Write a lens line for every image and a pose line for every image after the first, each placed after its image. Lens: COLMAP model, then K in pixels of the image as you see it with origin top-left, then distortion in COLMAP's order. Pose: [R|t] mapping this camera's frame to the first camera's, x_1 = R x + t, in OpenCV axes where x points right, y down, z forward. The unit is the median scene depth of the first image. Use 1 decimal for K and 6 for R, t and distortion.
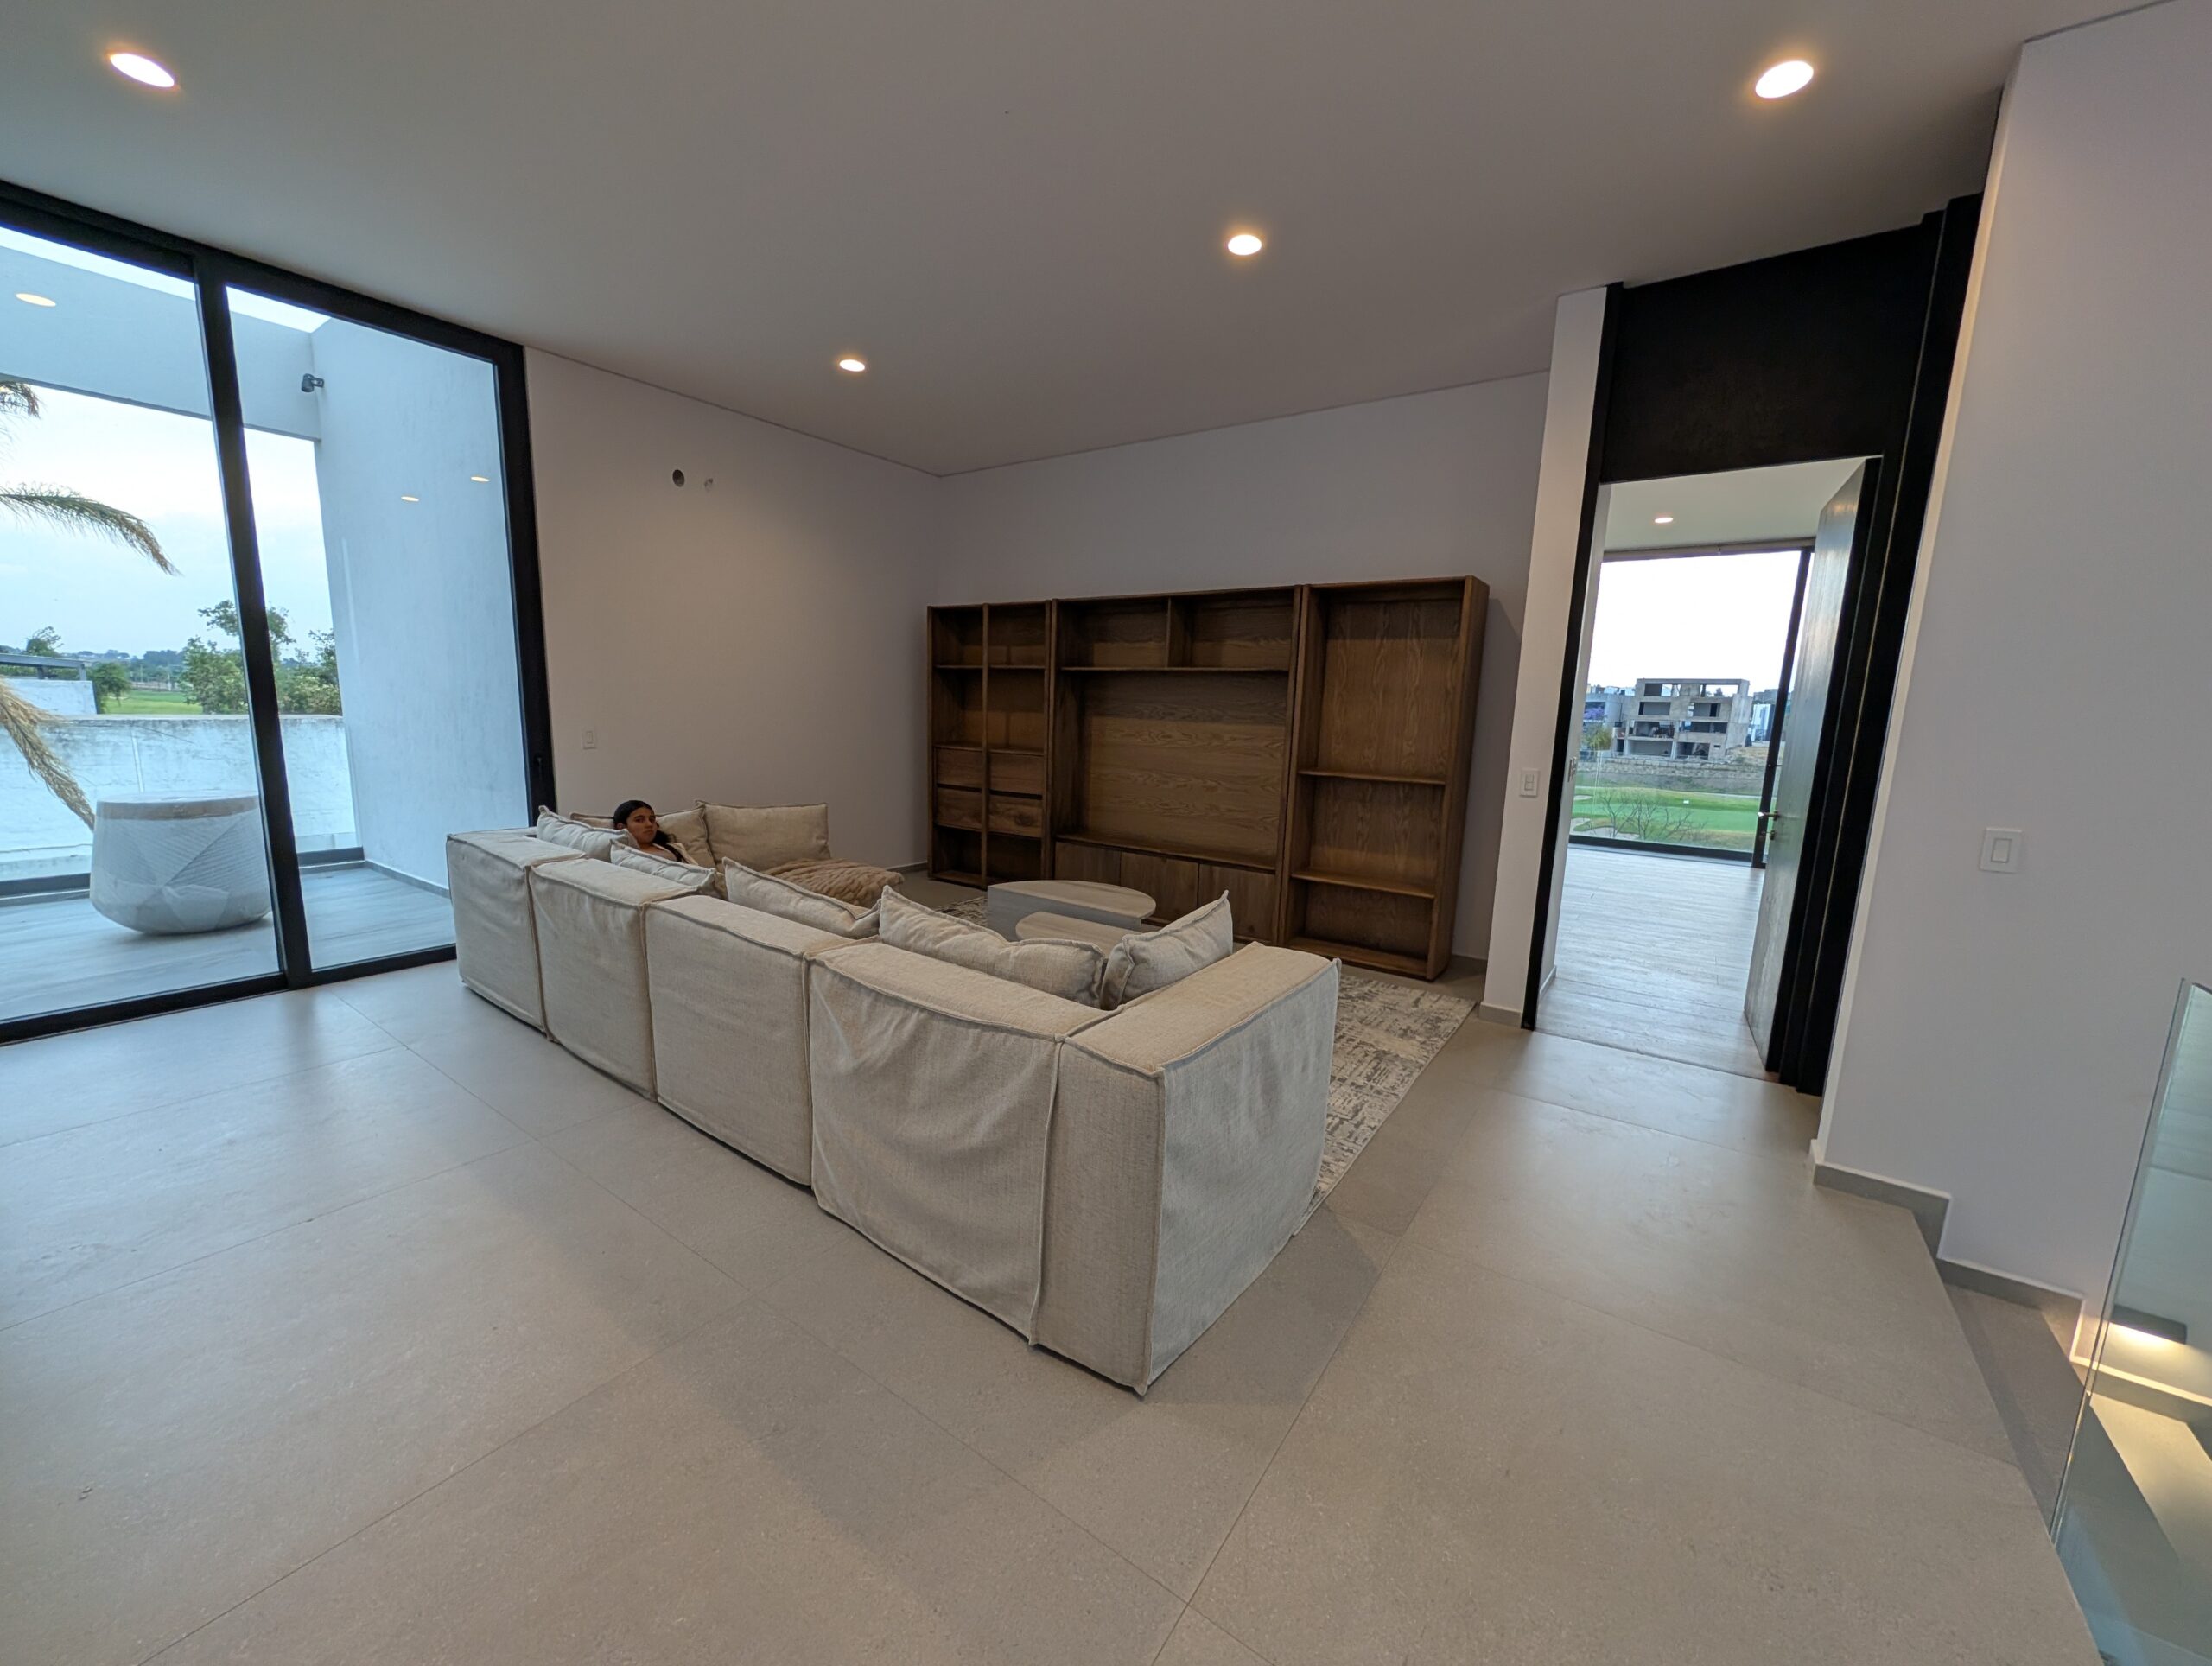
lens RADIAL K [[862.2, 0, 1092.2], [0, 862.2, 849.0], [0, 0, 1]] dist [-0.001806, 0.000739]
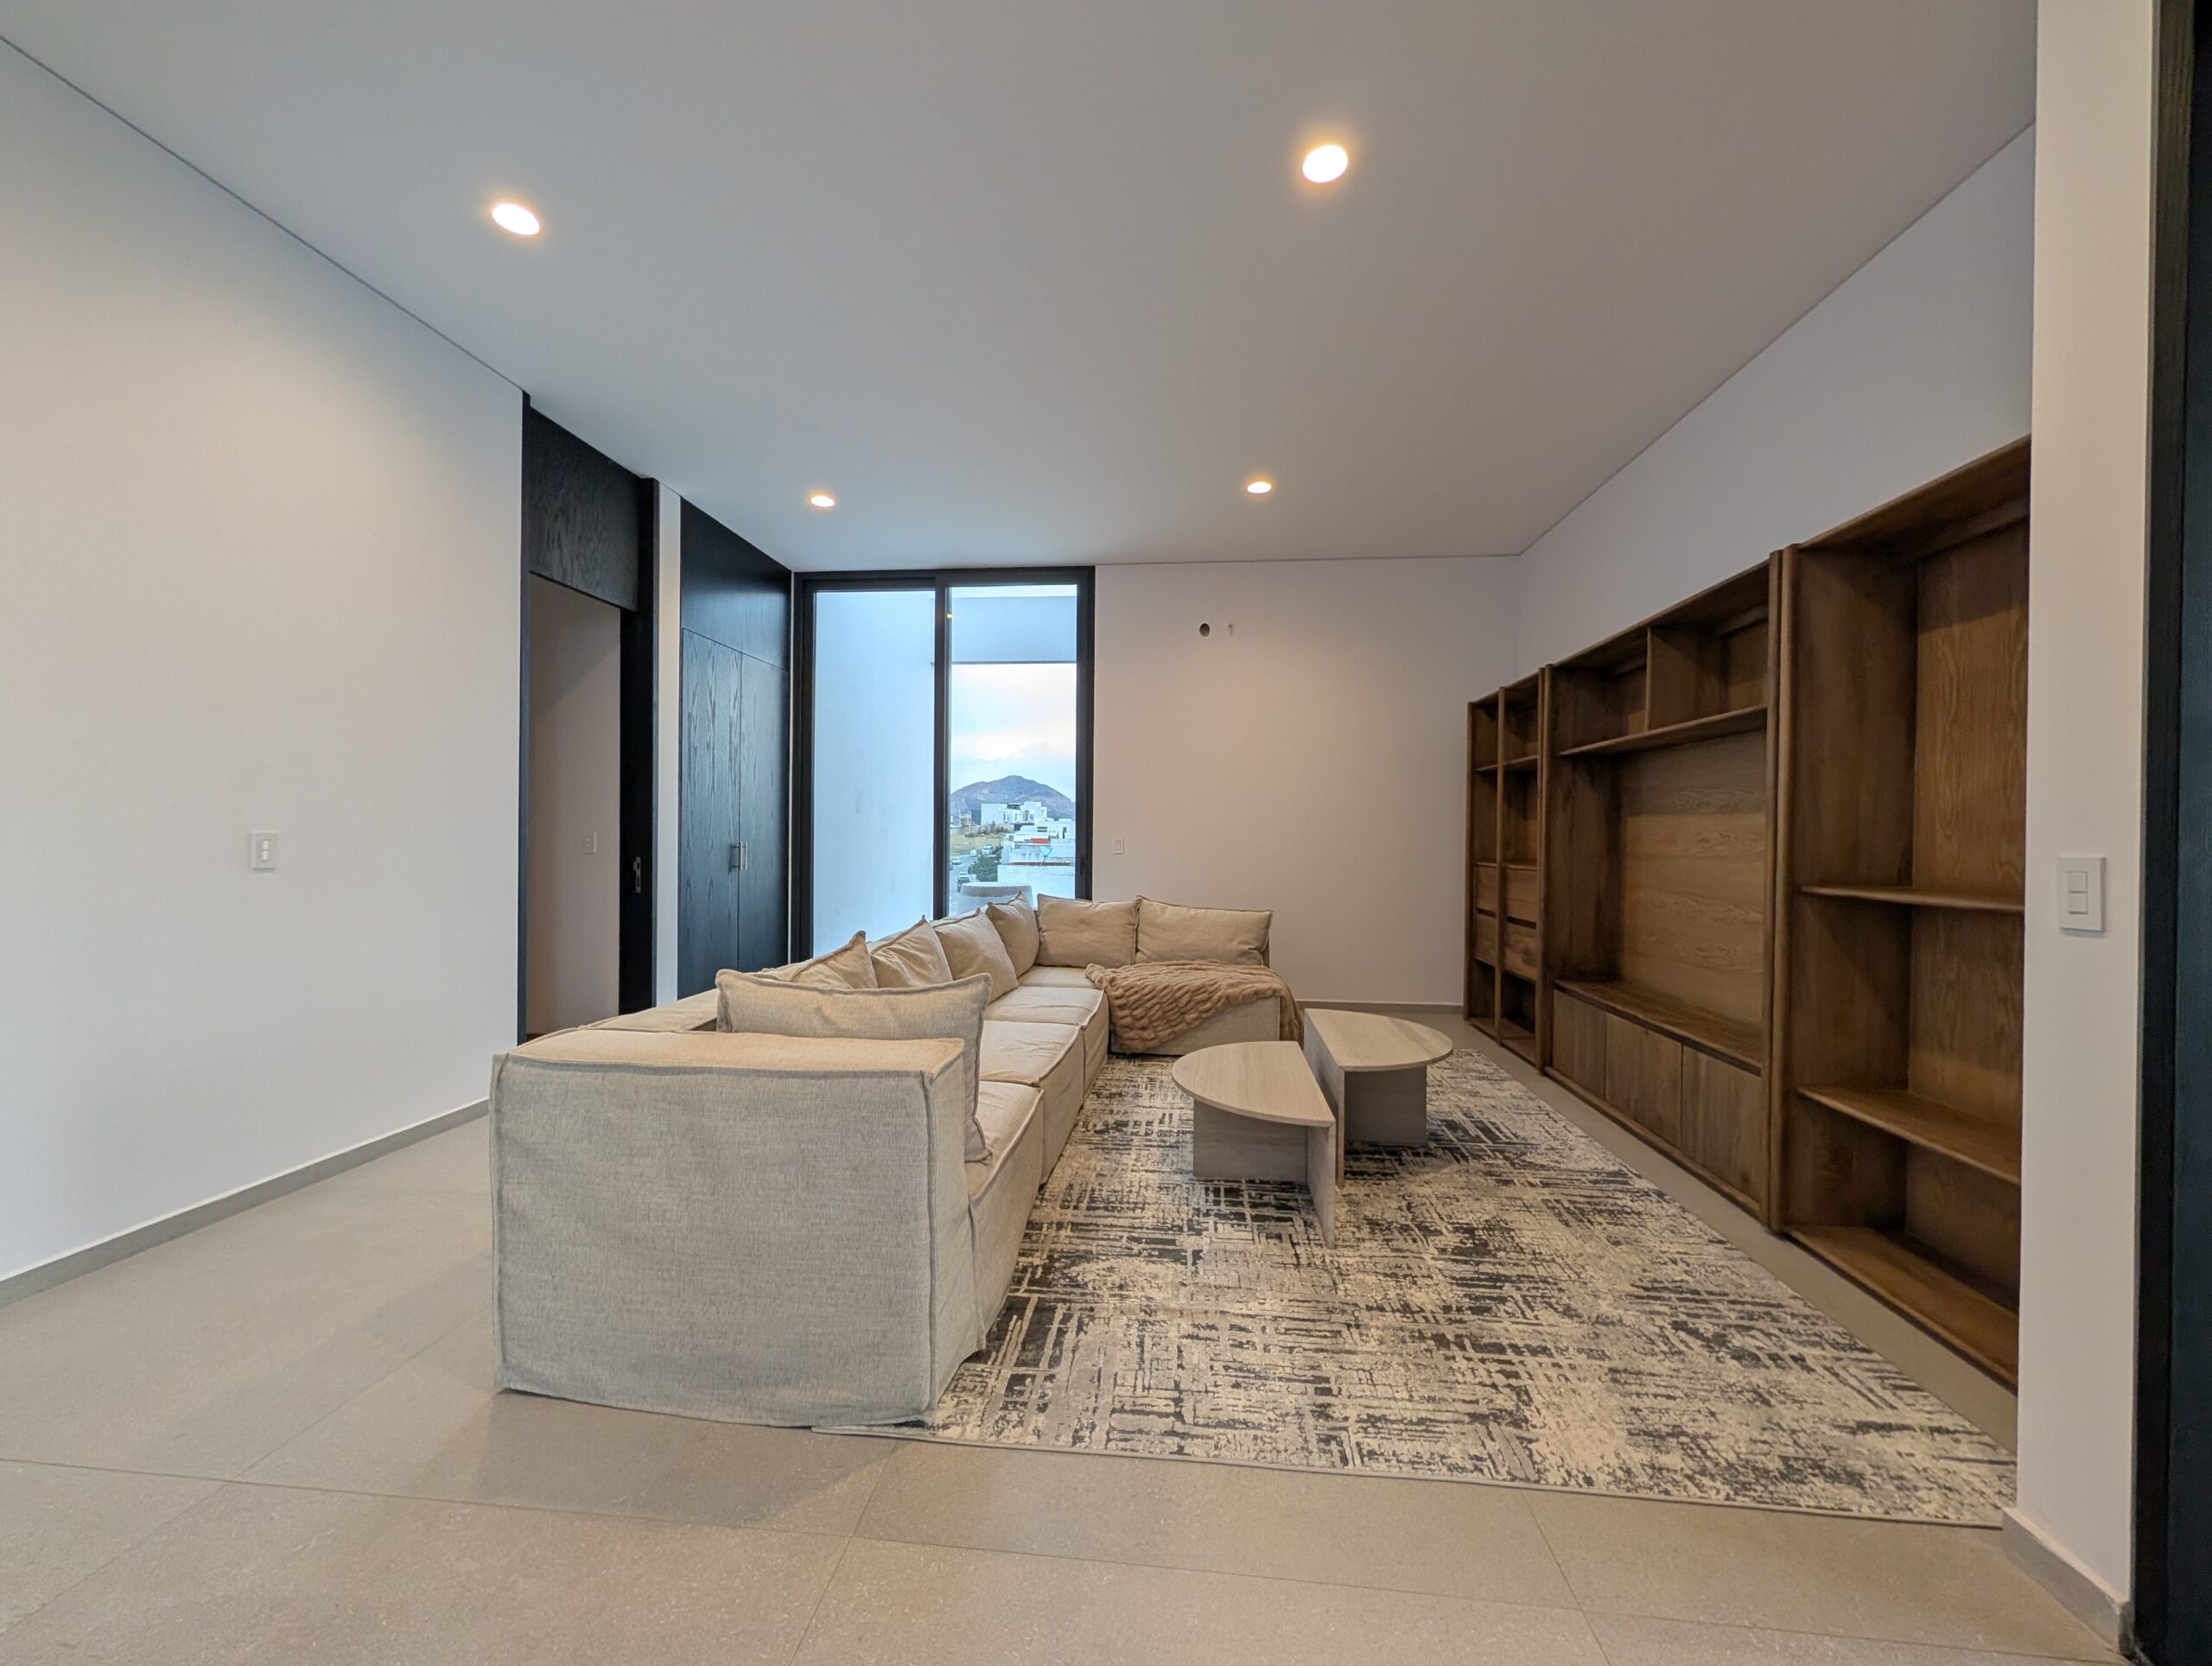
lens RADIAL K [[862.2, 0, 1099.9], [0, 862.2, 837.4], [0, 0, 1]] dist [-0.001806, 0.000739]
pose [[0.481097, -0.024451, -0.876326, 0.515487], [-0.145090, 0.983605, -0.107098, -0.002029], [0.864577, 0.178671, 0.469662, 0.395783]]
